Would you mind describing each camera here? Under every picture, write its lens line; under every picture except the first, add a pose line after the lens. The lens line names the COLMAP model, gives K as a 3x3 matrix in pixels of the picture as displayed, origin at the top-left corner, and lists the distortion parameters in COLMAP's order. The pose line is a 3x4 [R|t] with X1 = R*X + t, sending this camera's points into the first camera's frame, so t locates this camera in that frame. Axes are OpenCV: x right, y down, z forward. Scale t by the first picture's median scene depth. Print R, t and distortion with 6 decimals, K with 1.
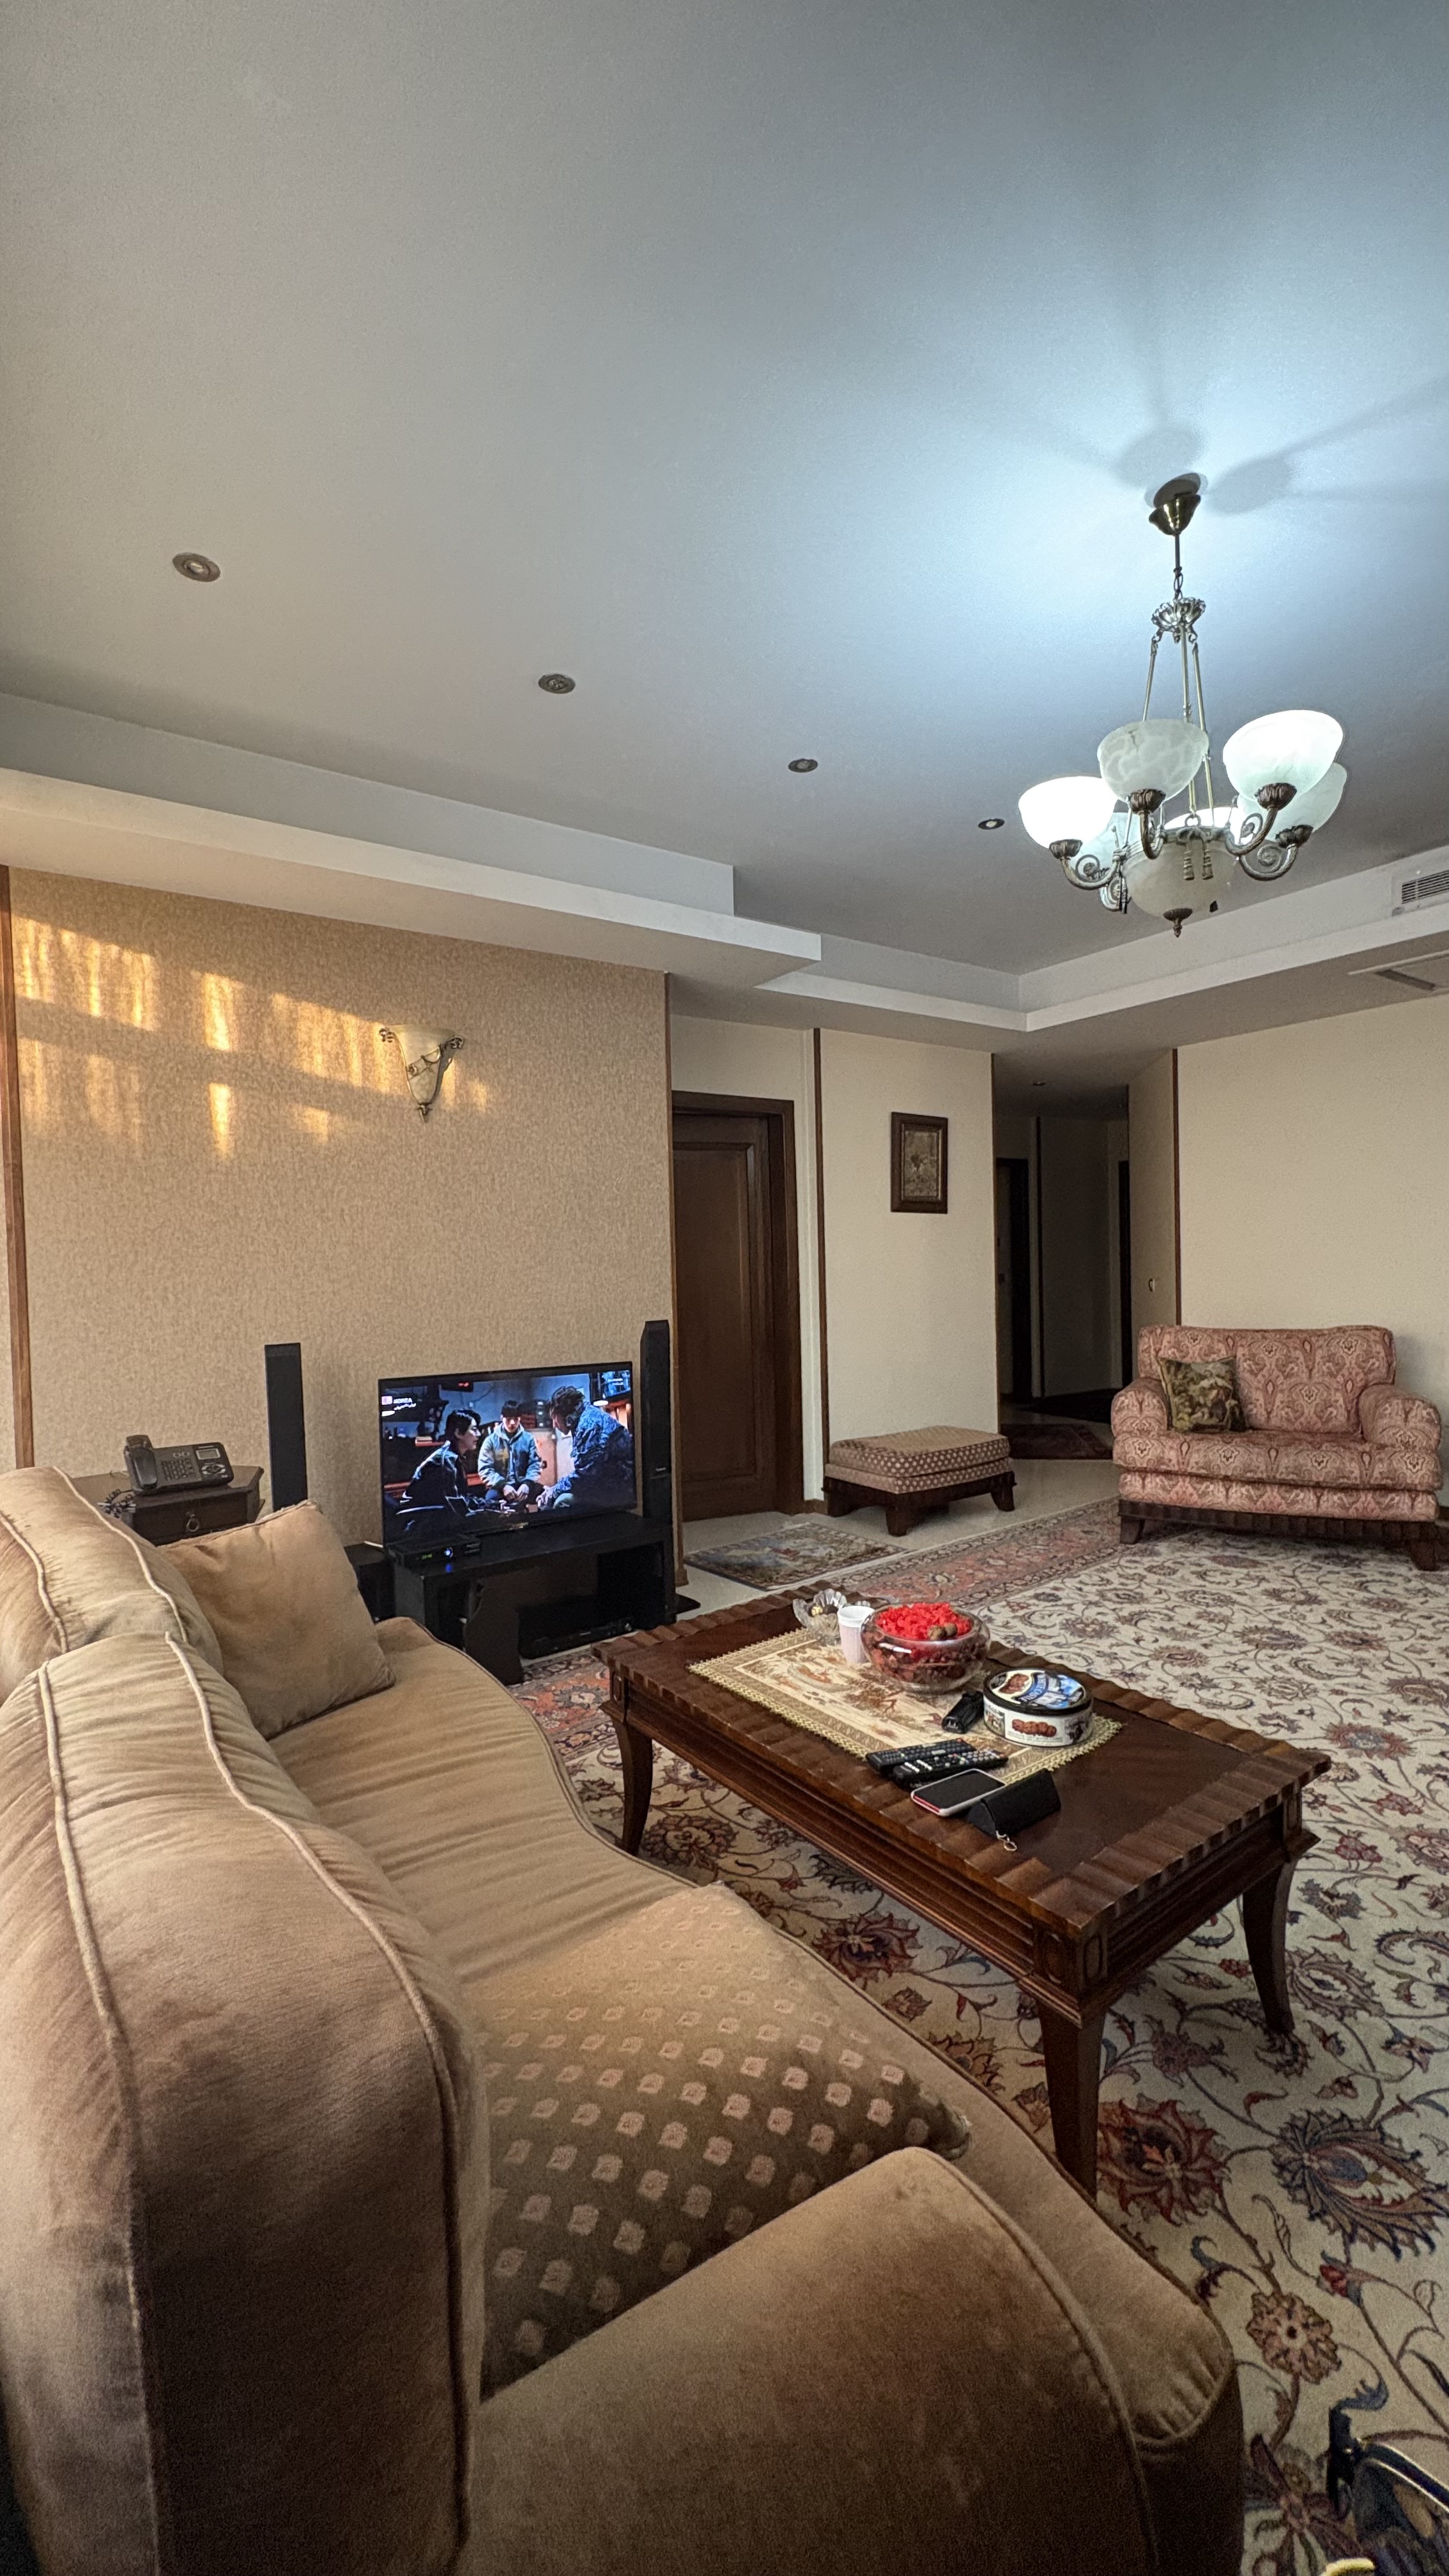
lens RADIAL K [[1032.4, 0, 717.3], [0, 1032.4, 1282.2], [0, 0, 1]] dist [0.000720, -0.000047]
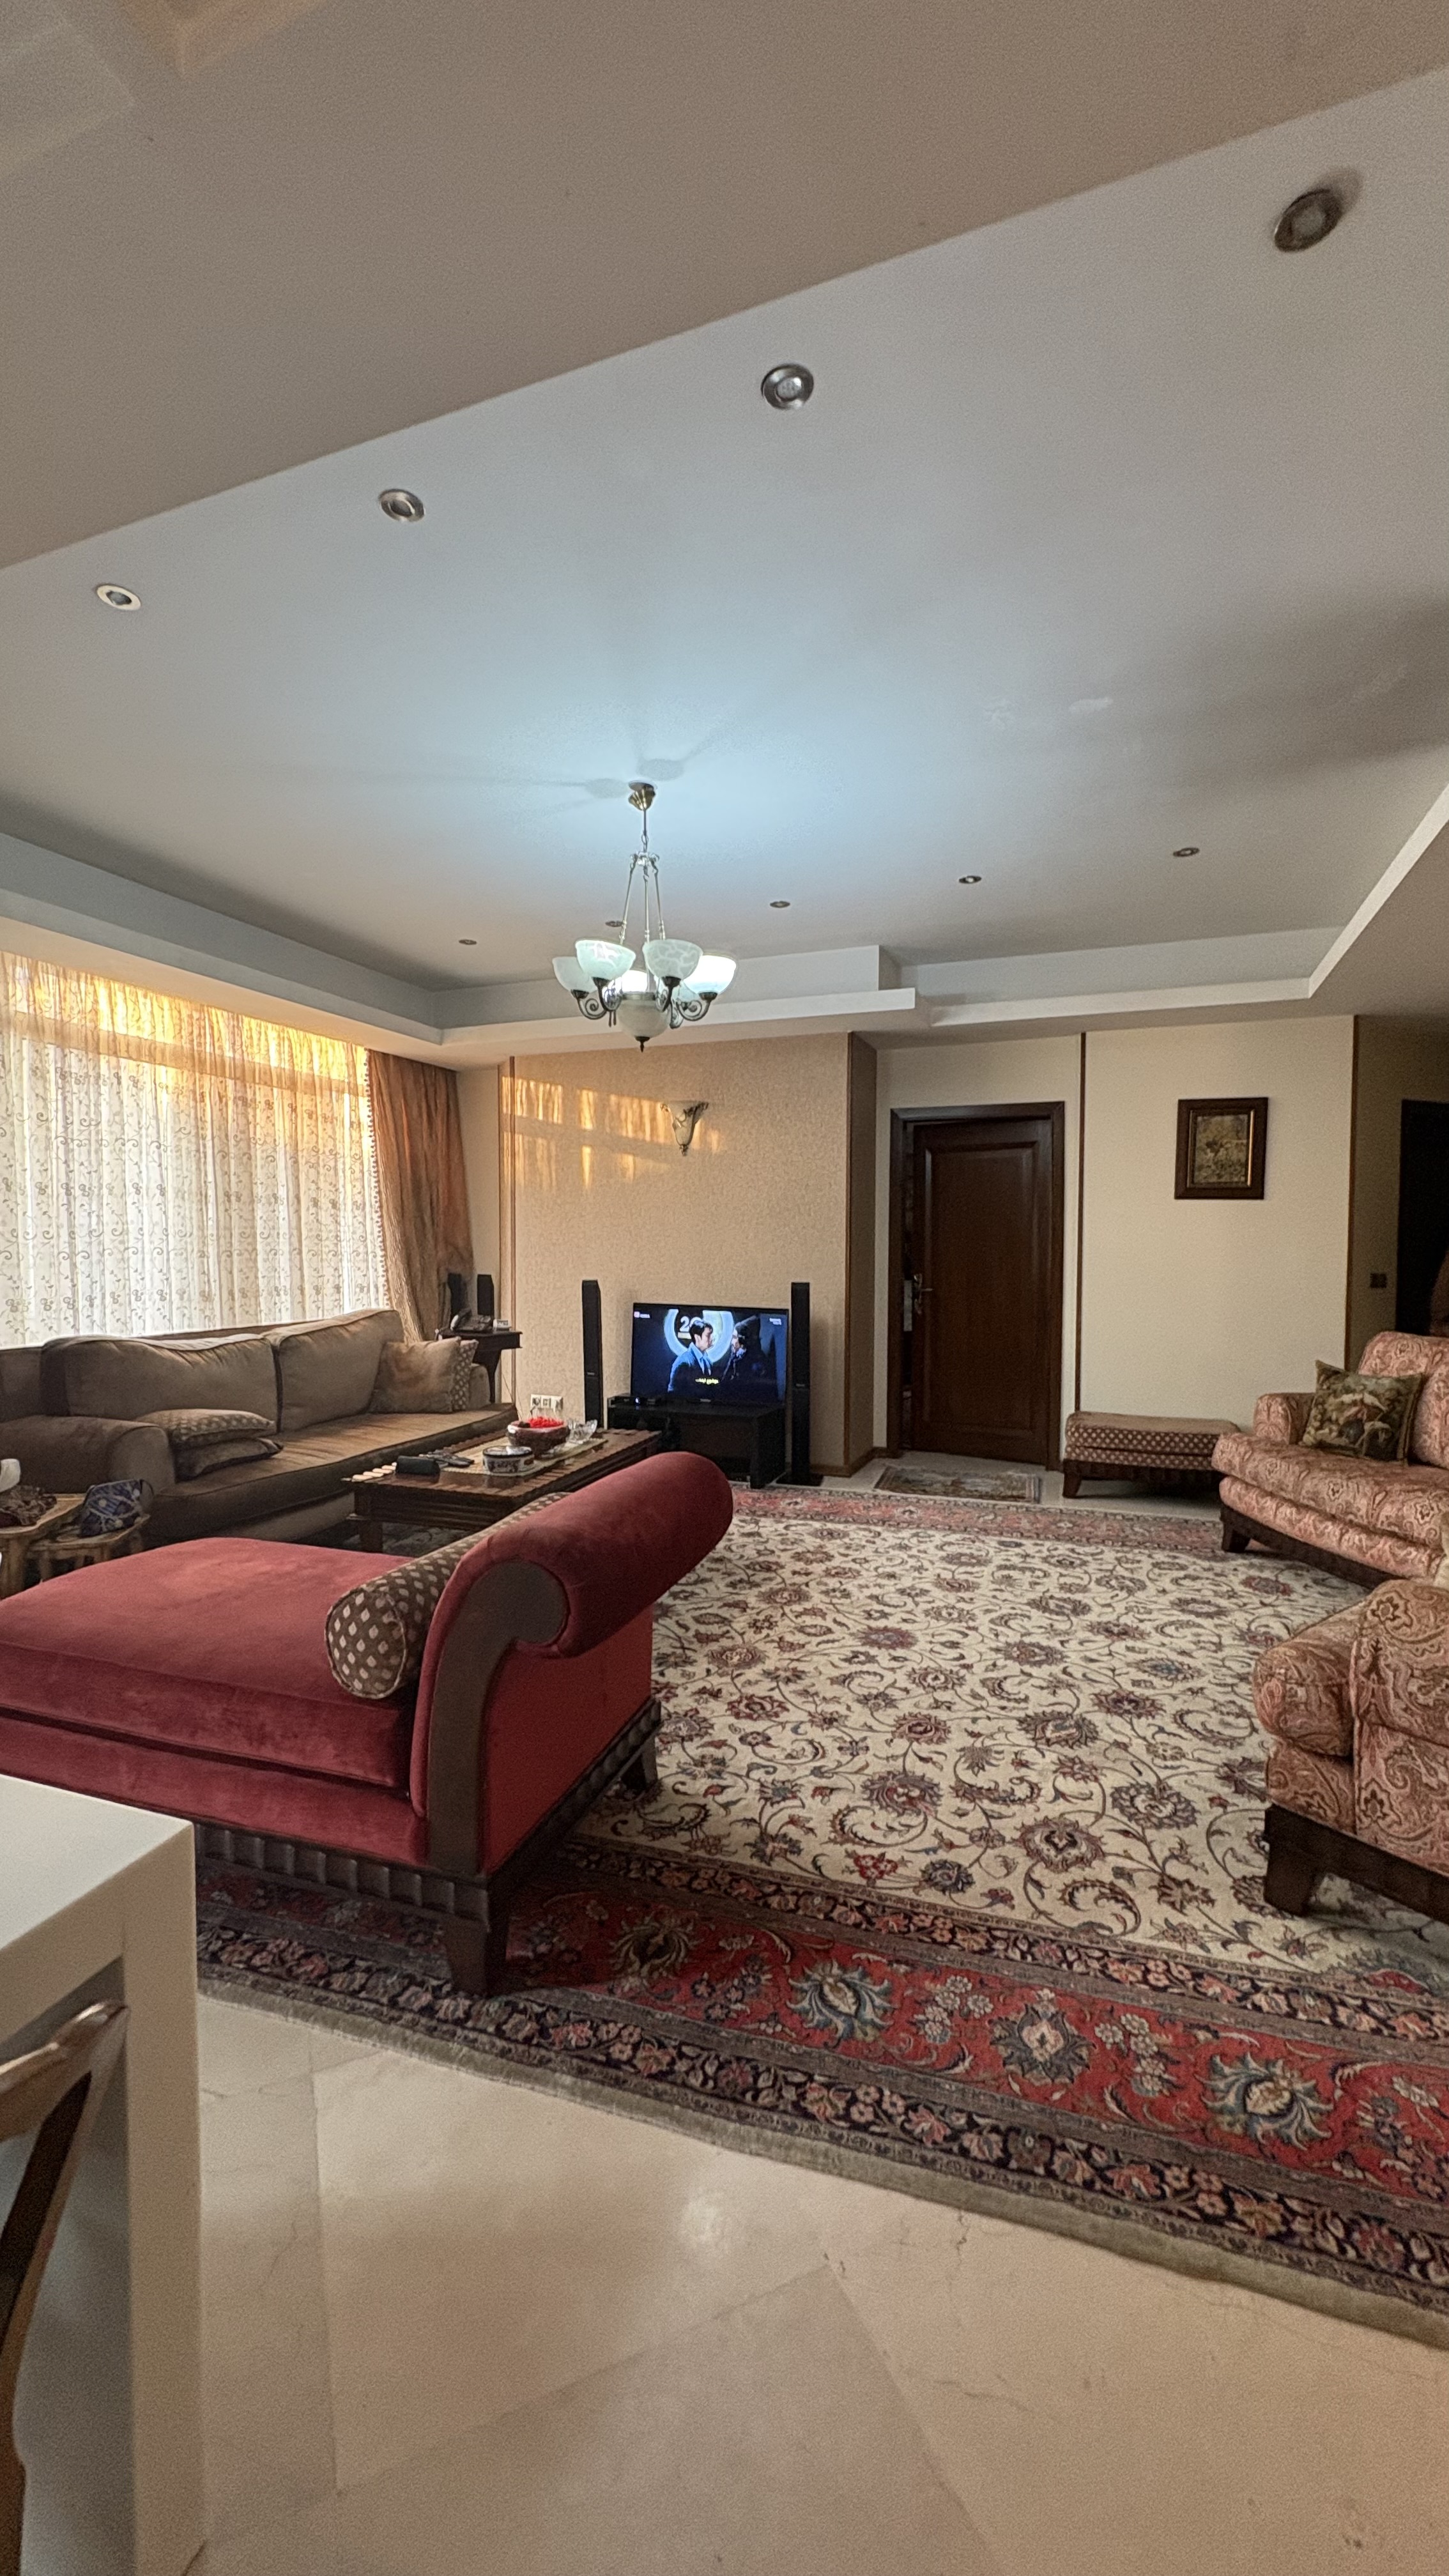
lens RADIAL K [[1032.4, 0, 717.3], [0, 1032.4, 1282.2], [0, 0, 1]] dist [0.000720, -0.000047]
pose [[0.552393, 0.053765, -0.831848, 1.122768], [-0.035139, 0.998533, 0.041204, -0.019645], [0.832843, 0.006470, 0.553472, 0.104233]]
